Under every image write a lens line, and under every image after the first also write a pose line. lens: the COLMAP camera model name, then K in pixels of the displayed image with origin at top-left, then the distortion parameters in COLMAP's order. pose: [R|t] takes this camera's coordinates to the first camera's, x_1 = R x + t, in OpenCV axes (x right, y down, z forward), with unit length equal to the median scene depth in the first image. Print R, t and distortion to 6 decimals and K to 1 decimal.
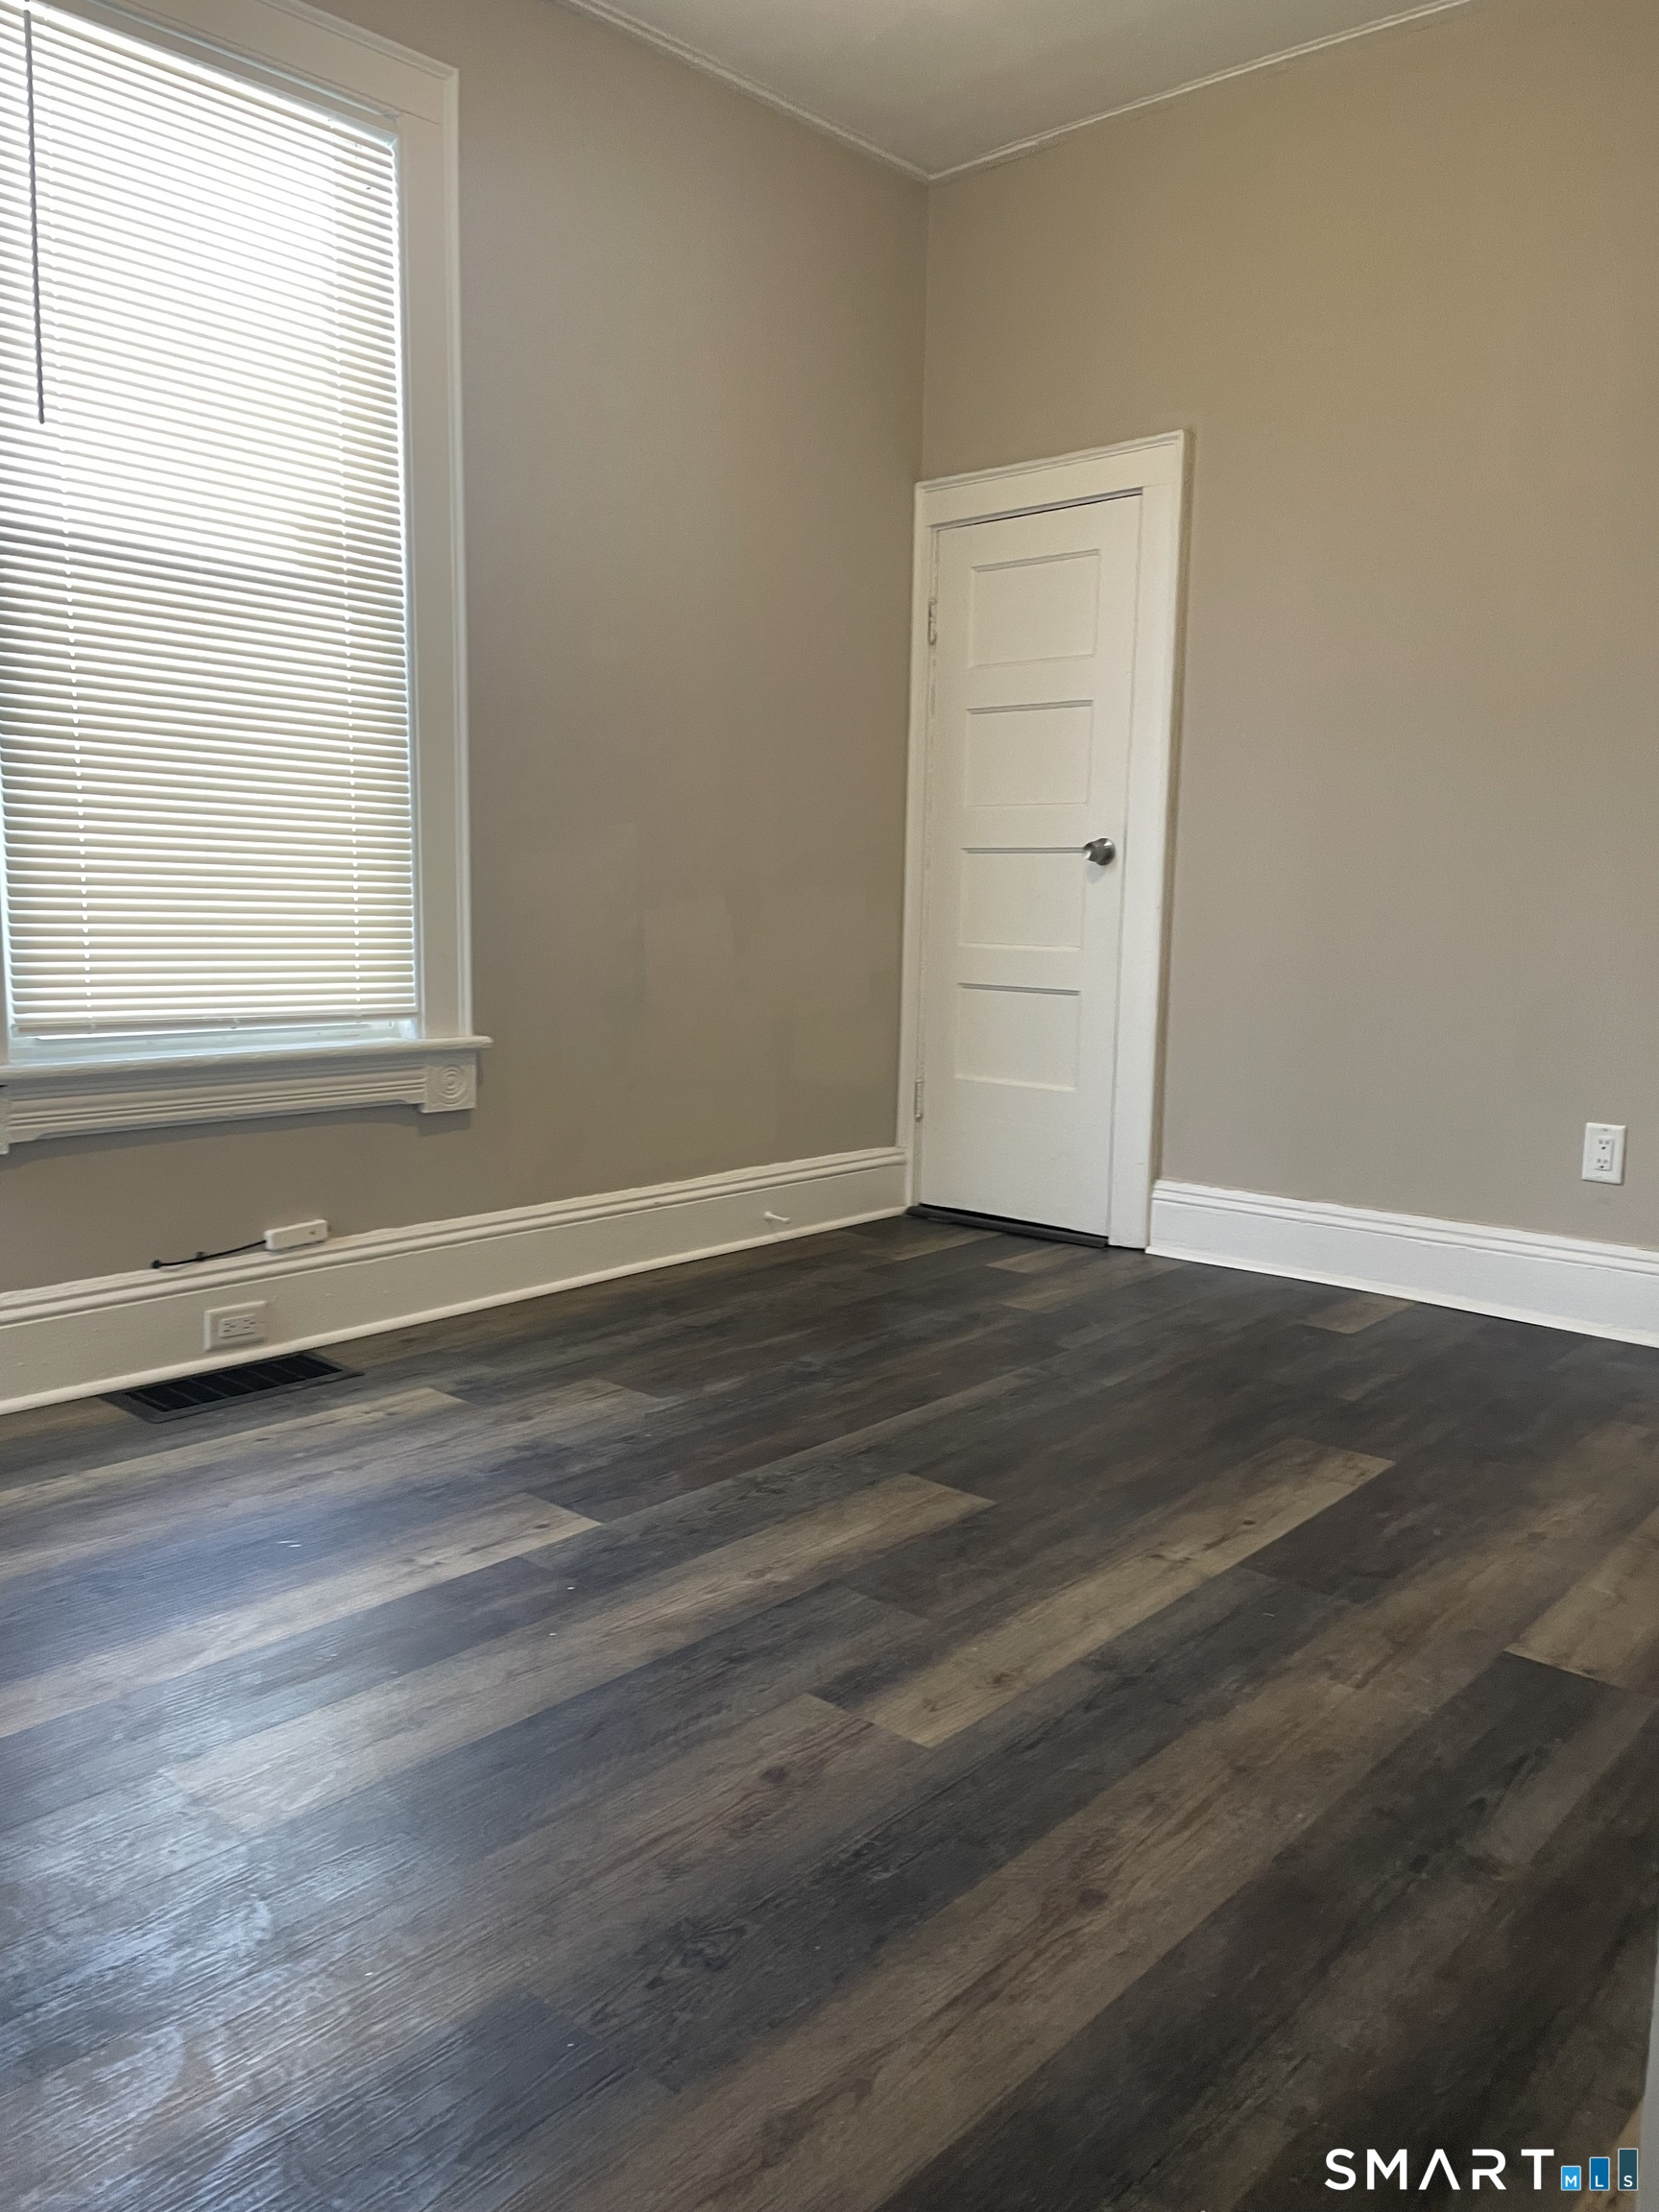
lens RADIAL K [[1672.6, 0, 807.0], [0, 1672.6, 1104.4], [0, 0, 1]] dist [0.092137, -0.111321]
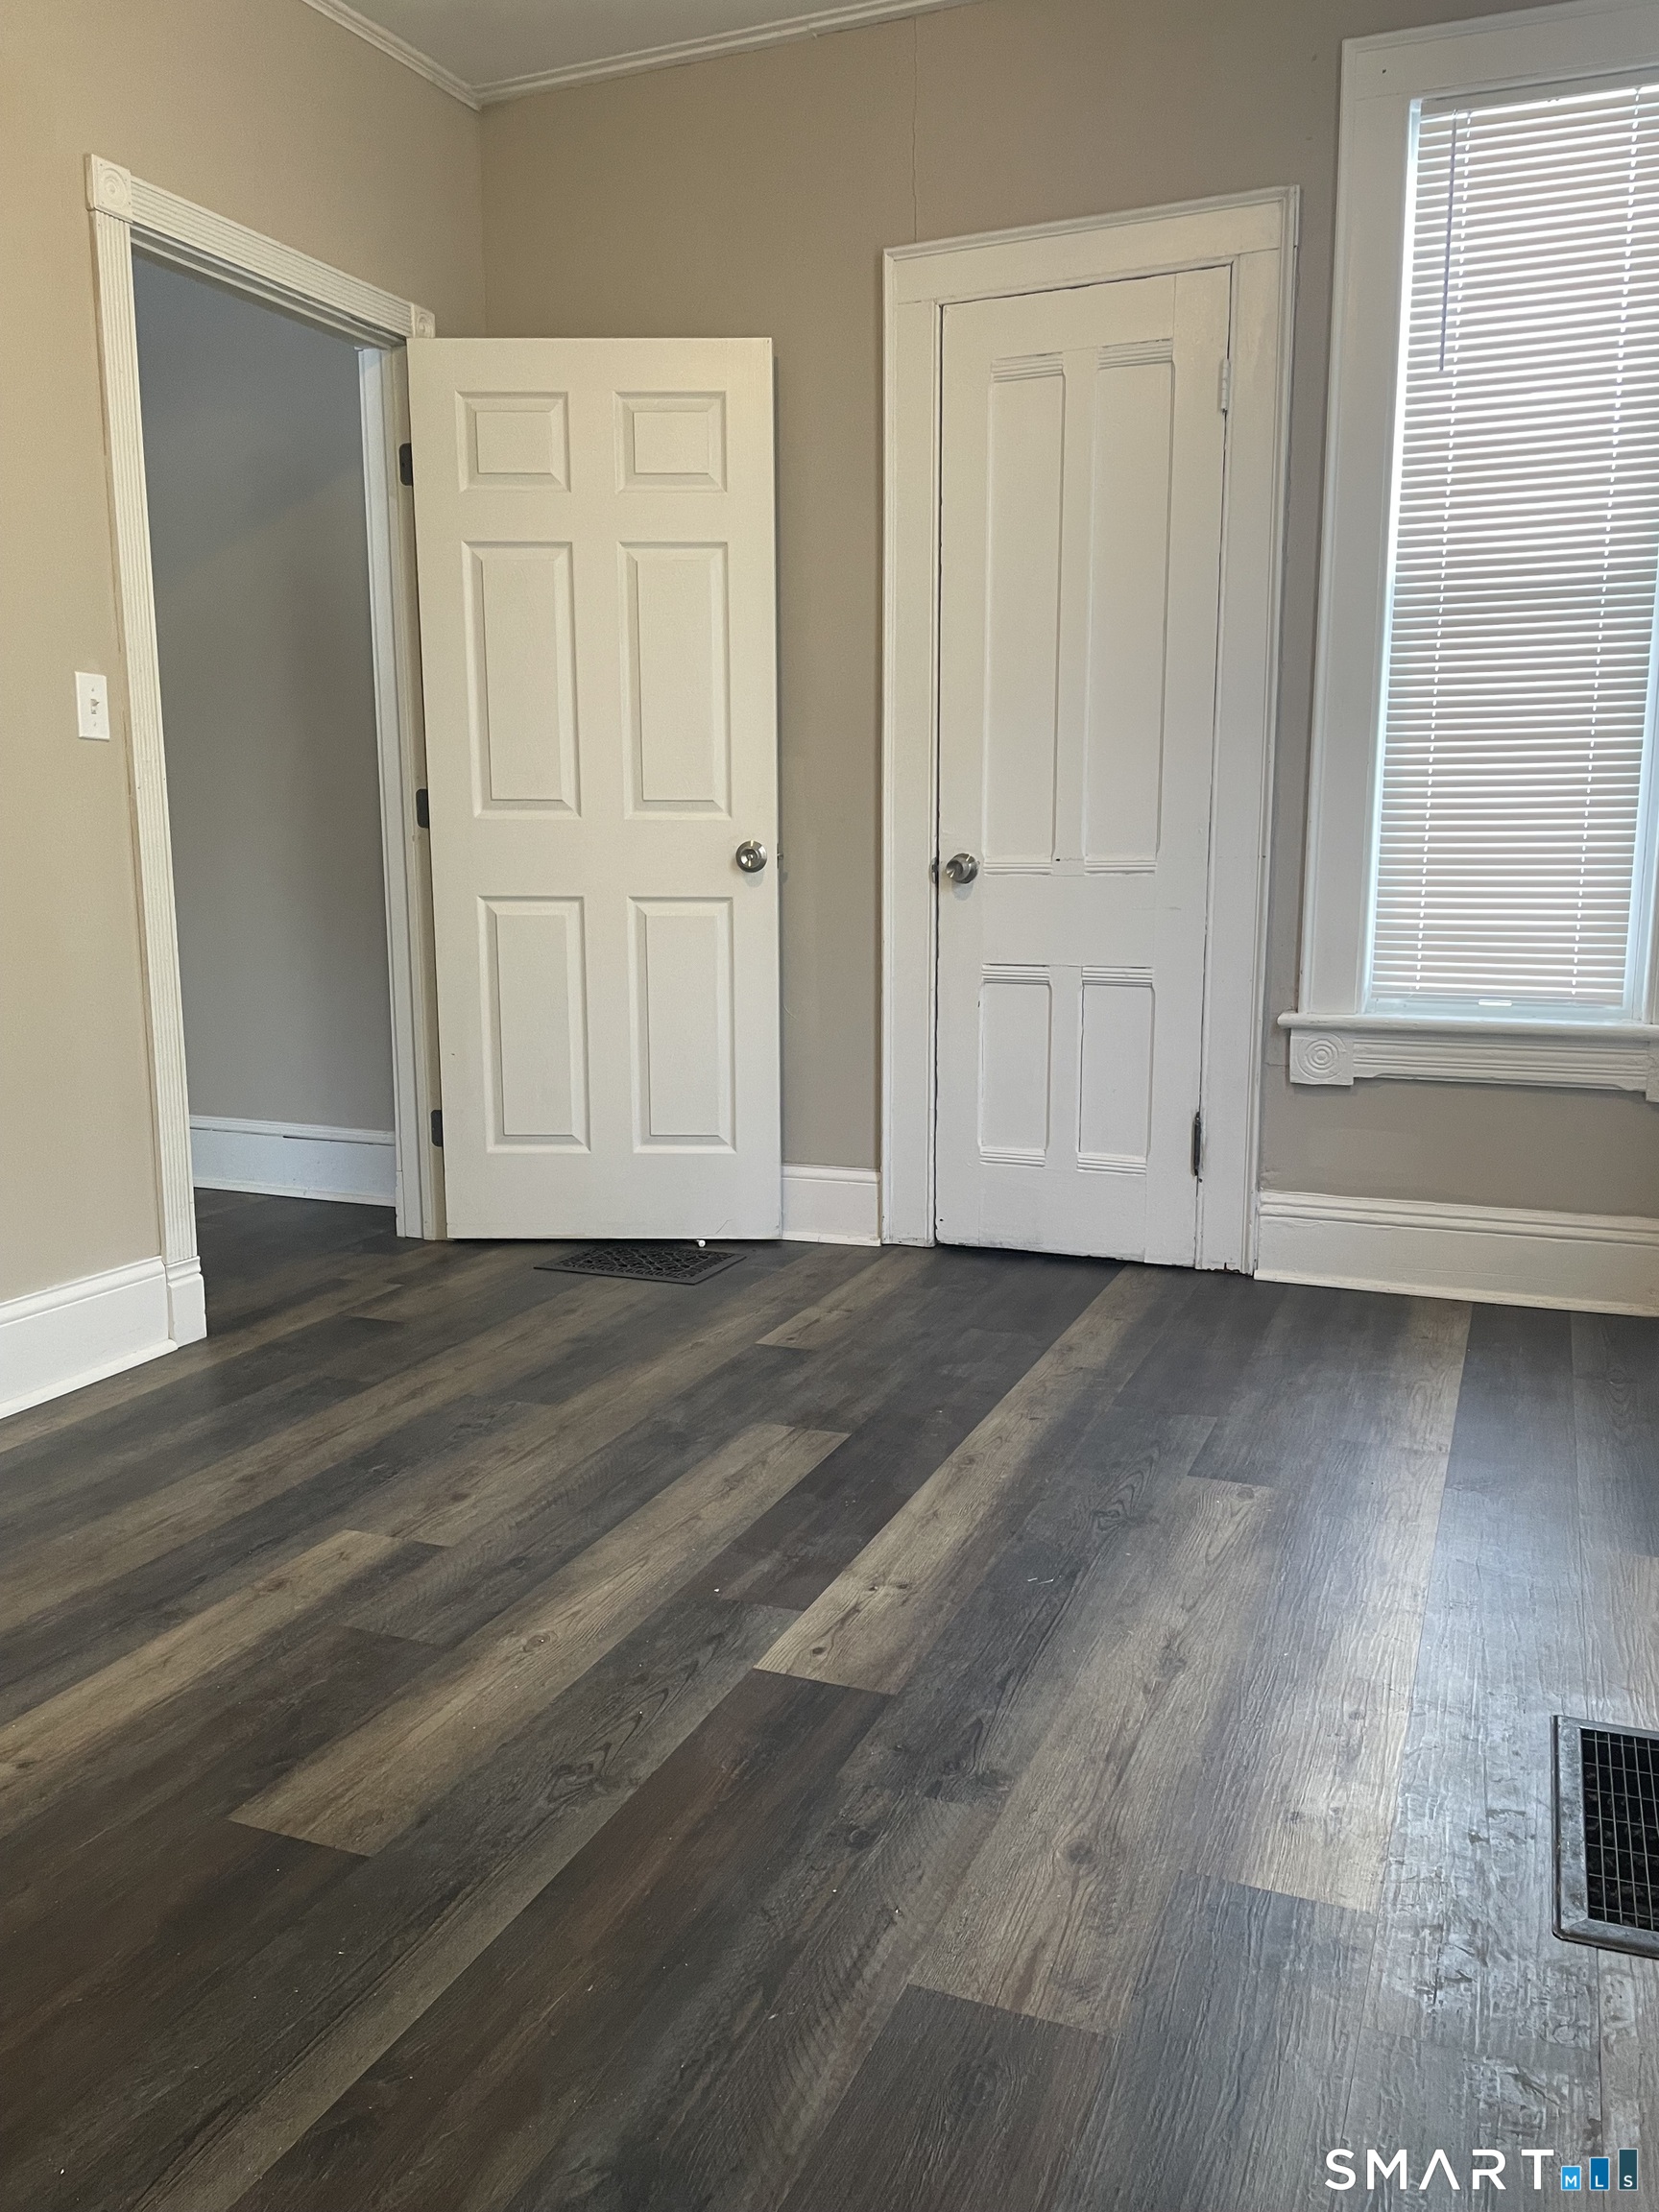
lens RADIAL K [[1672.6, 0, 847.6], [0, 1672.6, 1110.8], [0, 0, 1]] dist [0.092137, -0.111321]
pose [[-0.941434, 0.042052, -0.334566, 0.105665], [-0.052980, 0.961423, 0.269922, -0.251462], [0.333011, 0.271839, -0.902888, 1.793161]]
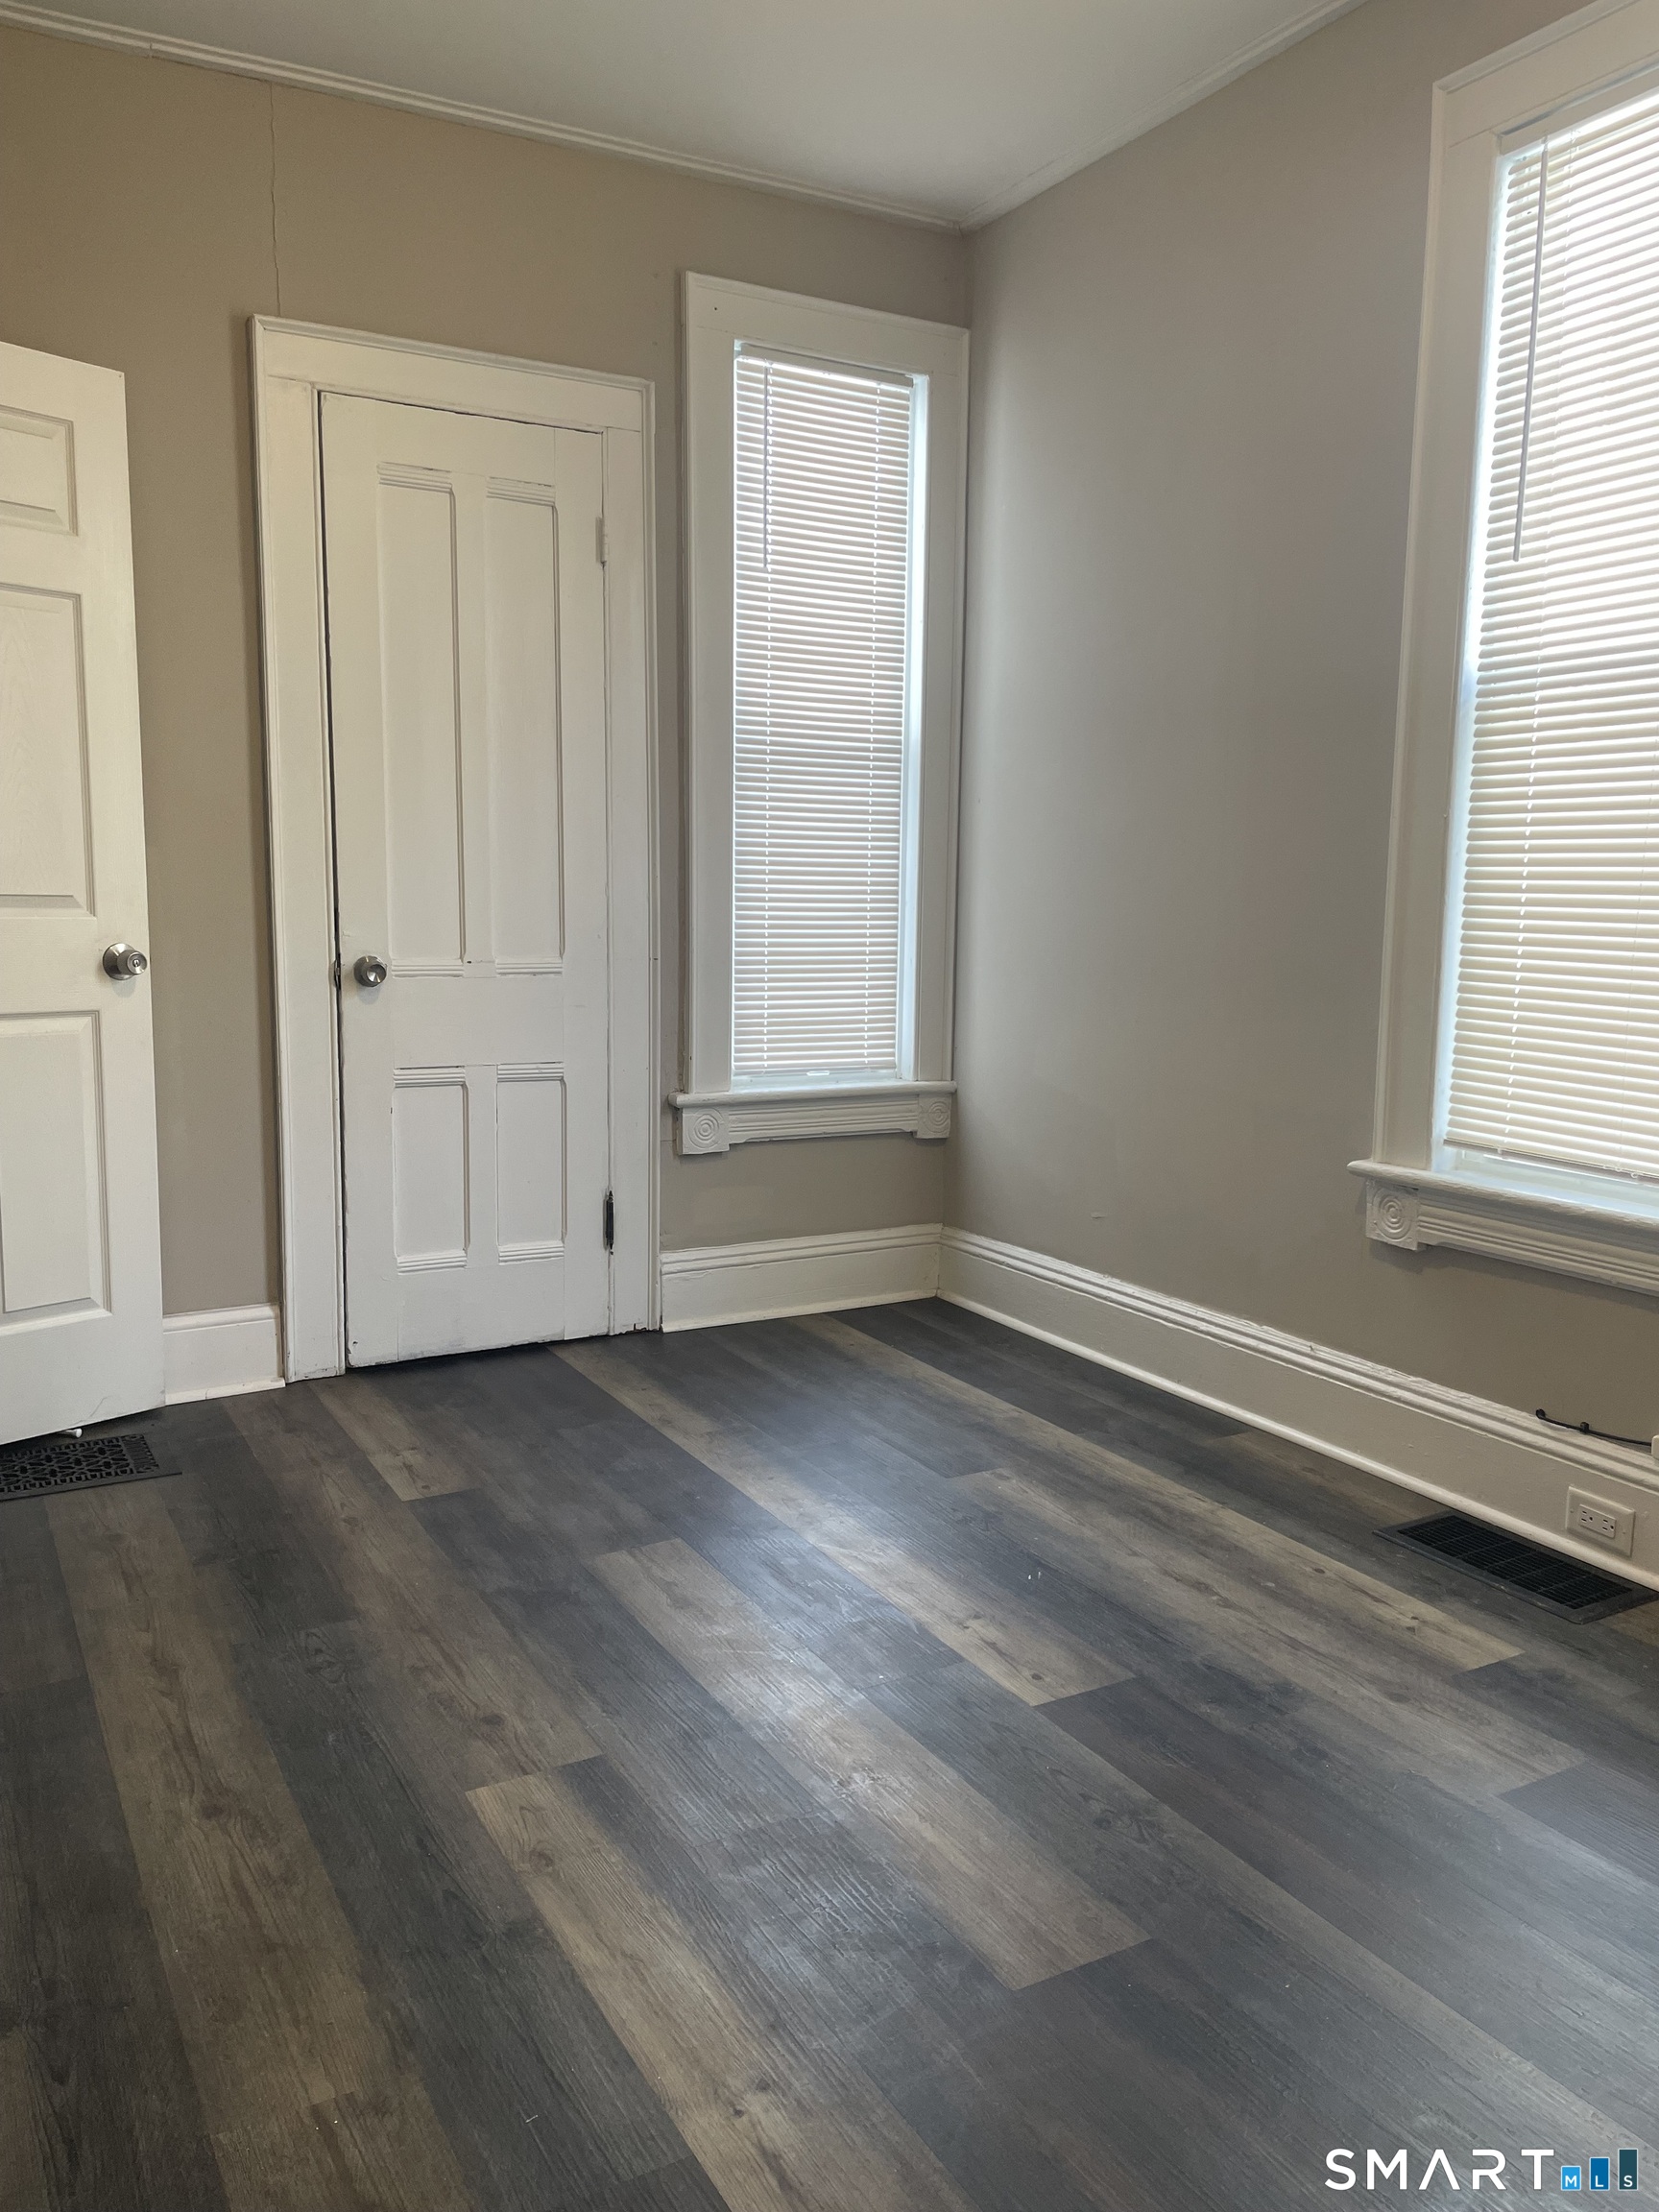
lens RADIAL K [[1672.6, 0, 864.2], [0, 1672.6, 1108.8], [0, 0, 1]] dist [0.092137, -0.111321]
pose [[-0.313840, 0.101838, -0.943999, 0.808859], [-0.135282, 0.979292, 0.150621, -0.217350], [0.939789, 0.174977, -0.293564, 1.202413]]
